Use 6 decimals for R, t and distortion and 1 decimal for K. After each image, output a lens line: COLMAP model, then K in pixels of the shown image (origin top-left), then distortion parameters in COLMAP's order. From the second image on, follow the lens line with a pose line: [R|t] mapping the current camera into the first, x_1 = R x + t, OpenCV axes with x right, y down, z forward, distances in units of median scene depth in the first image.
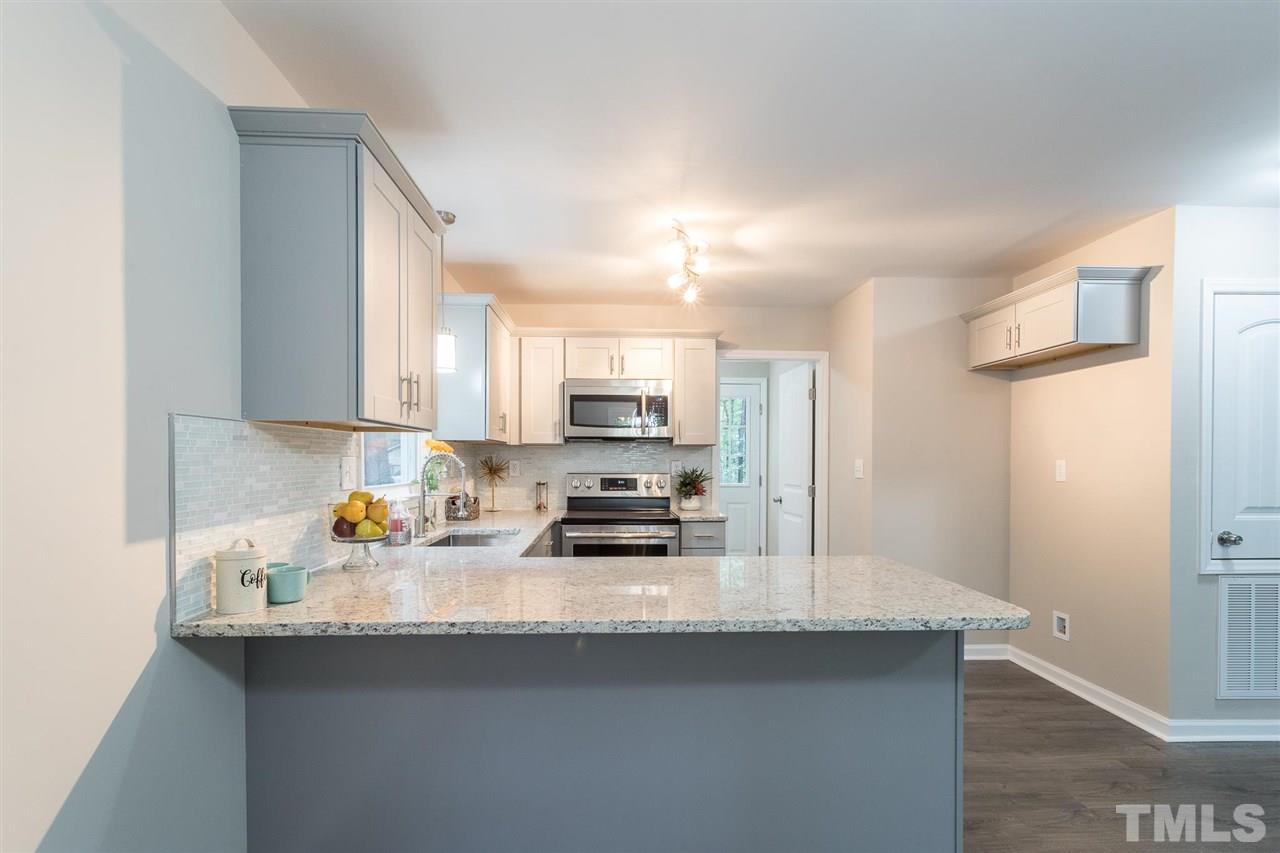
lens RADIAL K [[614.8, 0, 607.0], [0, 614.8, 473.1], [0, 0, 1]] dist [0.000590, 0.000805]
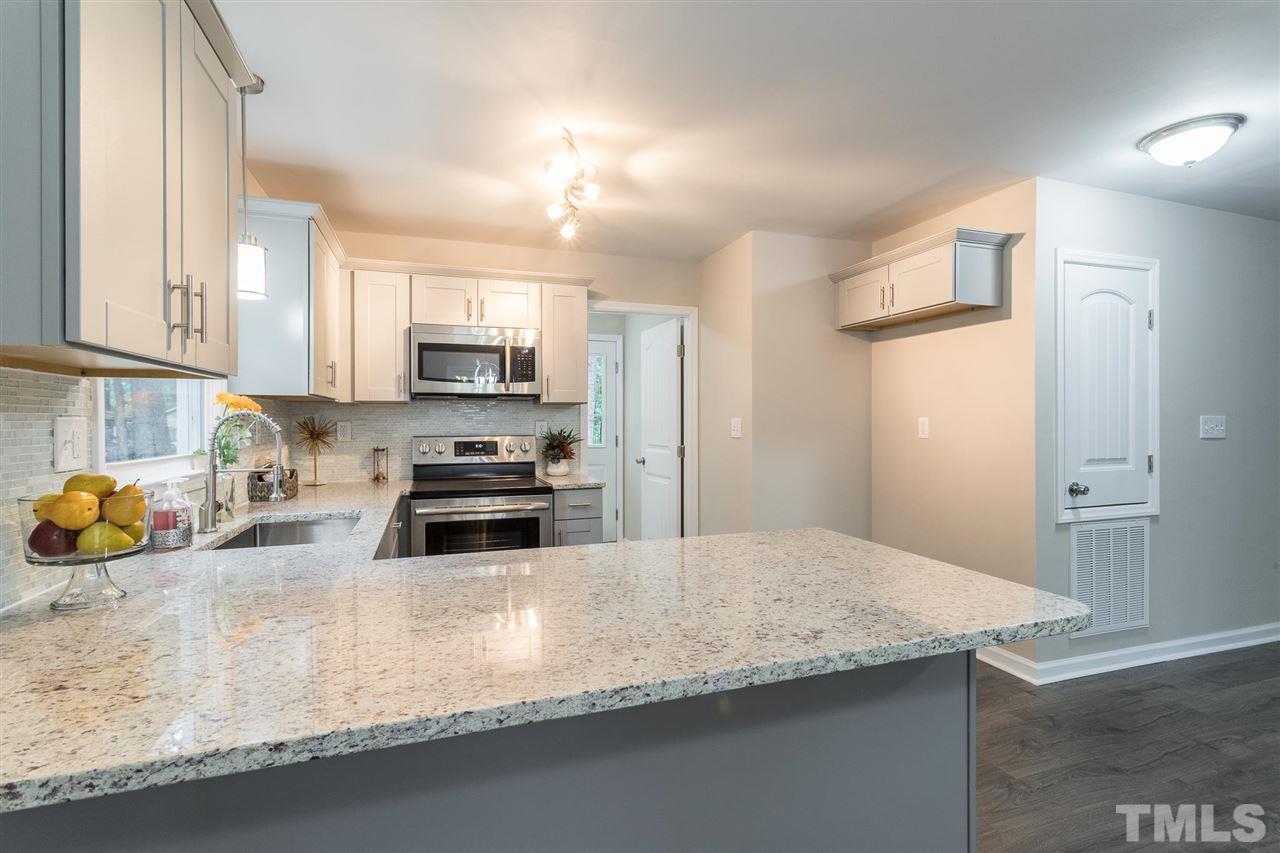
lens RADIAL K [[614.8, 0, 633.5], [0, 614.8, 421.6], [0, 0, 1]] dist [0.000590, 0.000805]
pose [[0.953081, -0.006795, 0.302640, -0.058806], [0.012684, 0.999766, -0.017496, -0.003006], [-0.302451, 0.020514, 0.952944, 0.201372]]
